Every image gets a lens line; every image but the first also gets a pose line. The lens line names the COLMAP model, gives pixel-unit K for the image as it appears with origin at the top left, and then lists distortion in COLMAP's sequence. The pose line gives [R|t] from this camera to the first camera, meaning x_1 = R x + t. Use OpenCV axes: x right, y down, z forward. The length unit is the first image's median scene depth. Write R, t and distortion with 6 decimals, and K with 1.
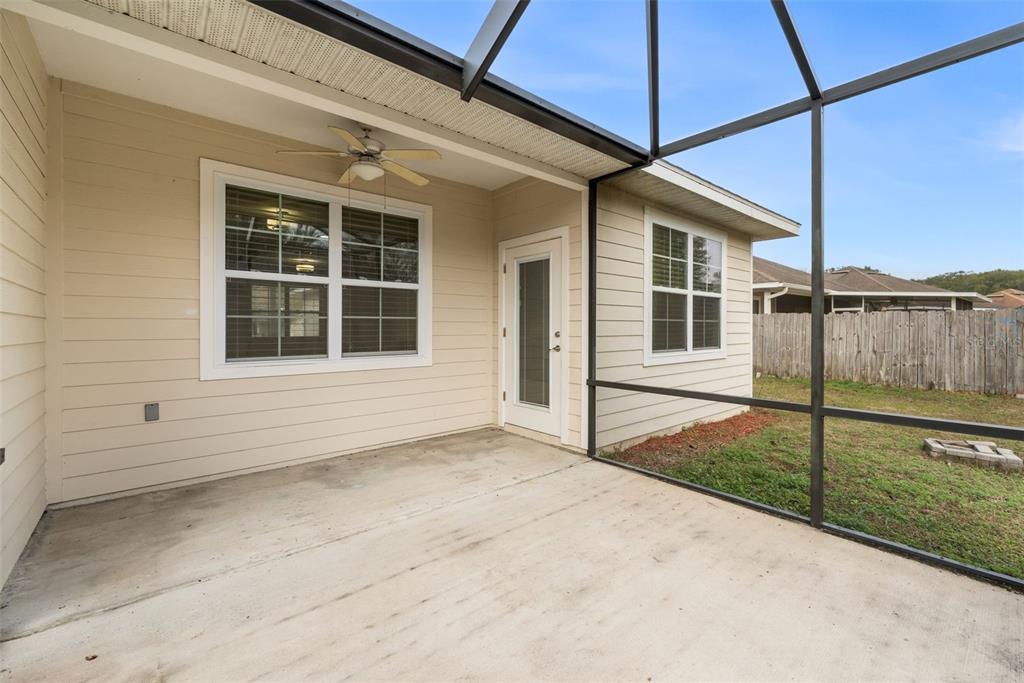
lens RADIAL K [[417.6, 0, 513.8], [0, 417.6, 335.7], [0, 0, 1]] dist [0.001185, 0.000083]
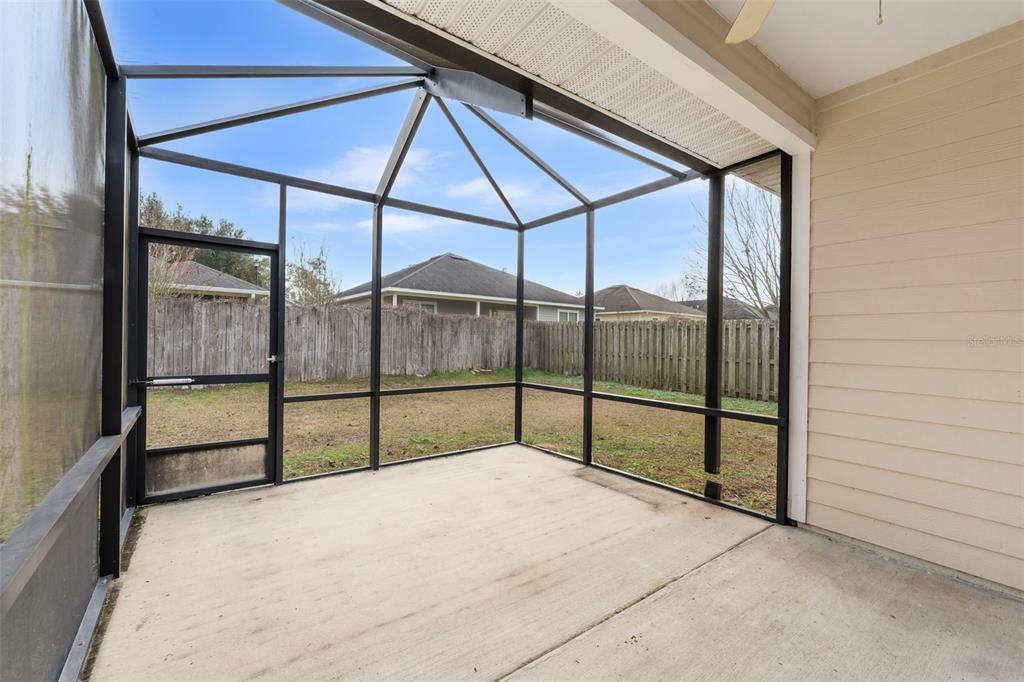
lens RADIAL K [[417.6, 0, 513.8], [0, 417.6, 335.2], [0, 0, 1]] dist [0.001185, 0.000083]
pose [[-0.998027, -0.011563, 0.061715, -0.119163], [-0.011483, 0.999933, 0.001645, -0.039744], [-0.061730, 0.000933, -0.998092, 1.591367]]
